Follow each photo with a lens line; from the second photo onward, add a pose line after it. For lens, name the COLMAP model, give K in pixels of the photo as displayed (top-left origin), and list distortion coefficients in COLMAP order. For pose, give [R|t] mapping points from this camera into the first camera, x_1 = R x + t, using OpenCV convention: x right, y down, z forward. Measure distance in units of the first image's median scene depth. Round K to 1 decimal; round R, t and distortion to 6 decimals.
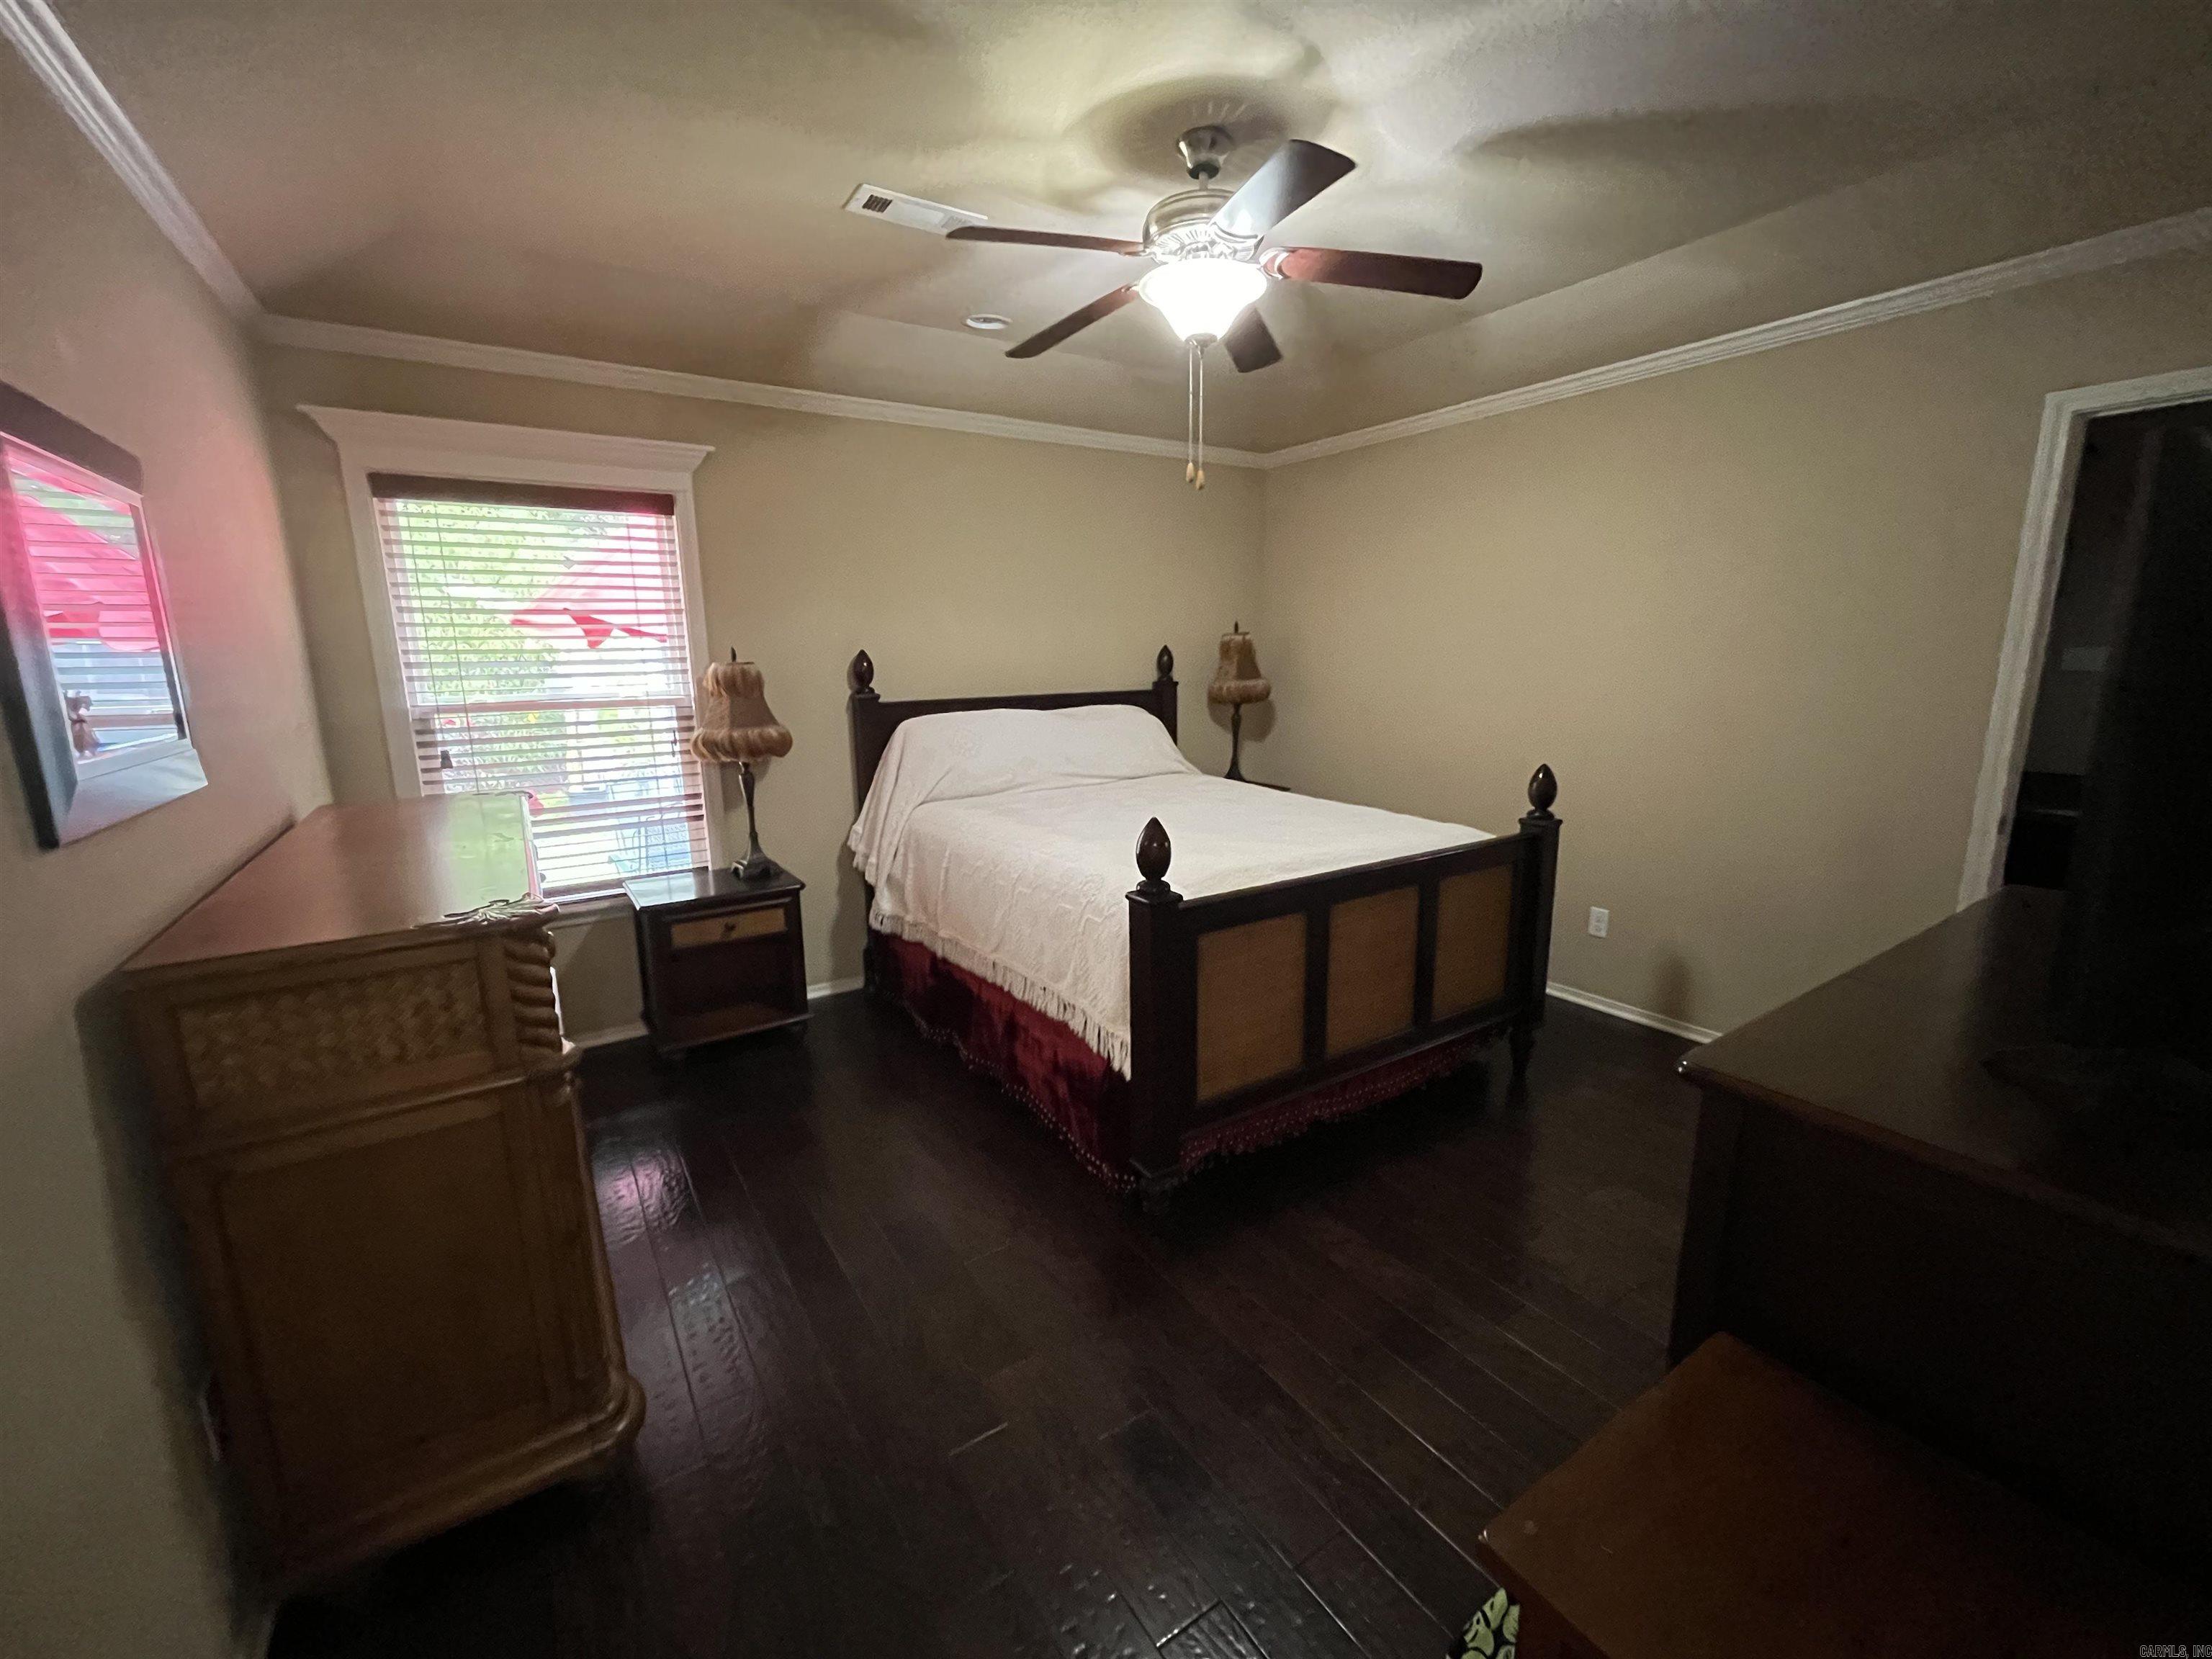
lens RADIAL K [[900.2, 0, 1108.3], [0, 900.2, 825.4], [0, 0, 1]] dist [-0.001260, 0.000307]
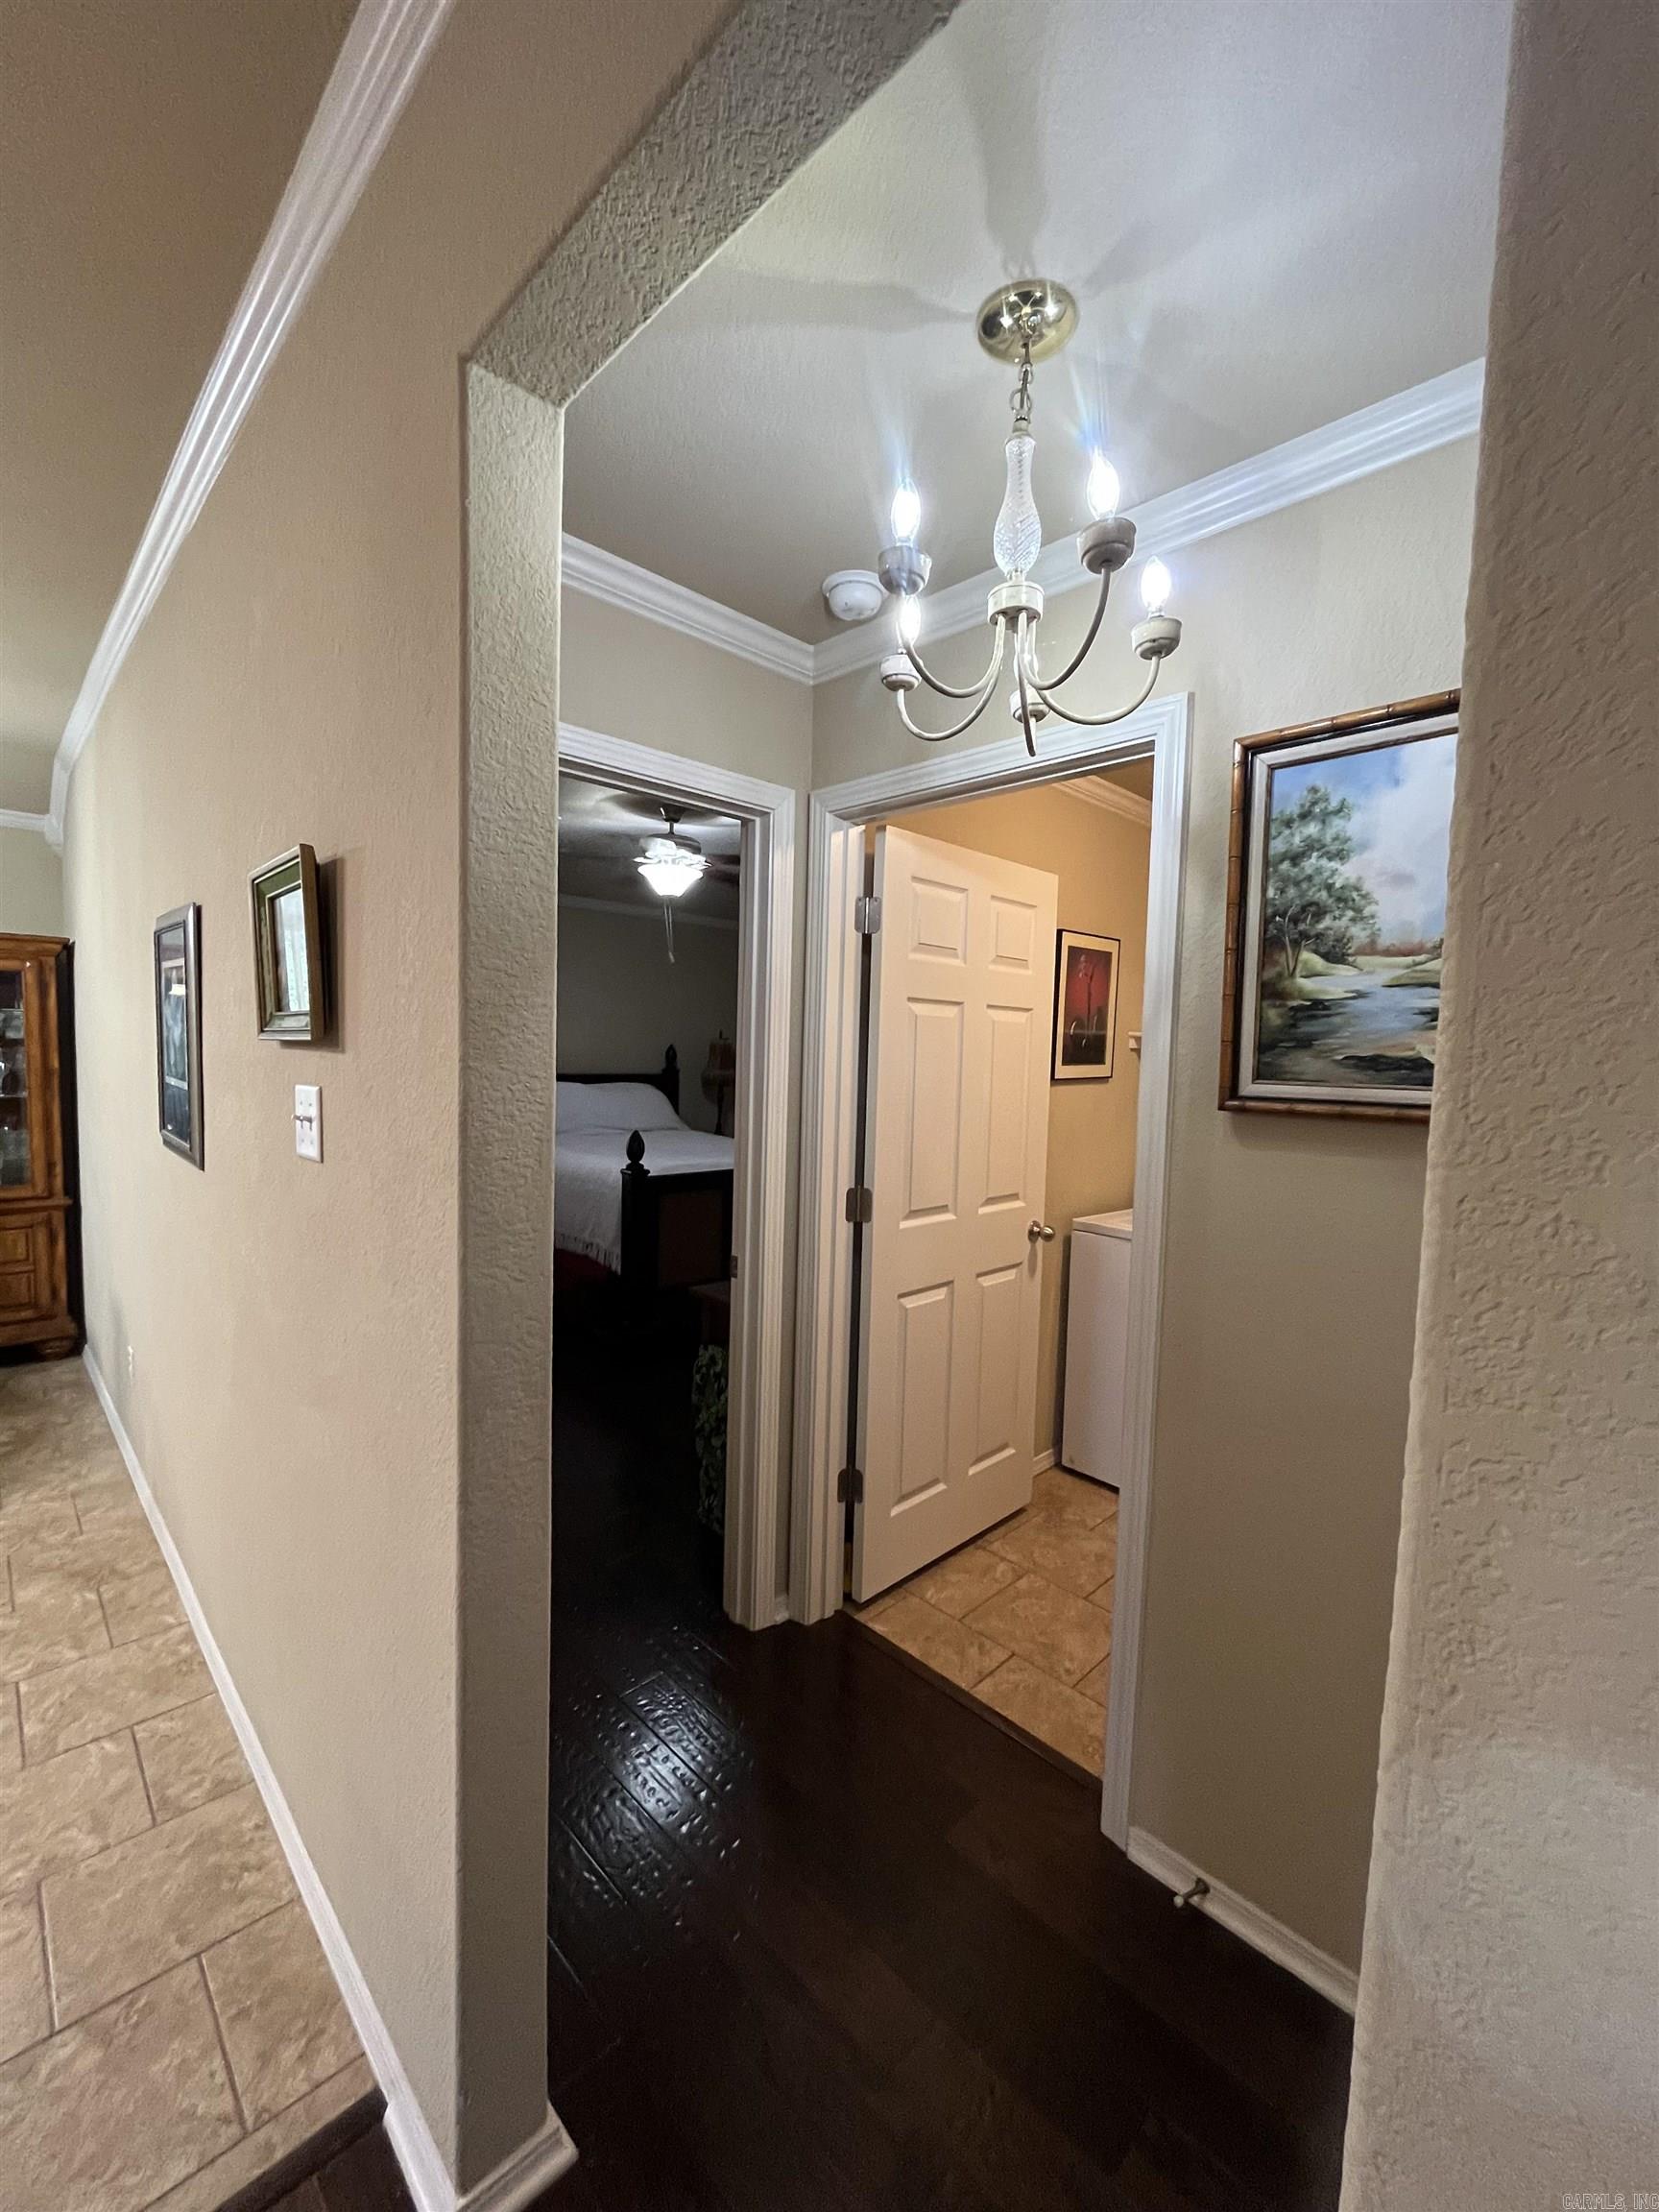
lens RADIAL K [[900.2, 0, 832.8], [0, 900.2, 1110.3], [0, 0, 1]] dist [-0.001260, 0.000307]
pose [[0.980865, 0.032720, 0.191922, 0.081722], [-0.008929, 0.992300, -0.123538, 0.162777], [-0.194486, 0.119460, 0.973604, -0.887967]]
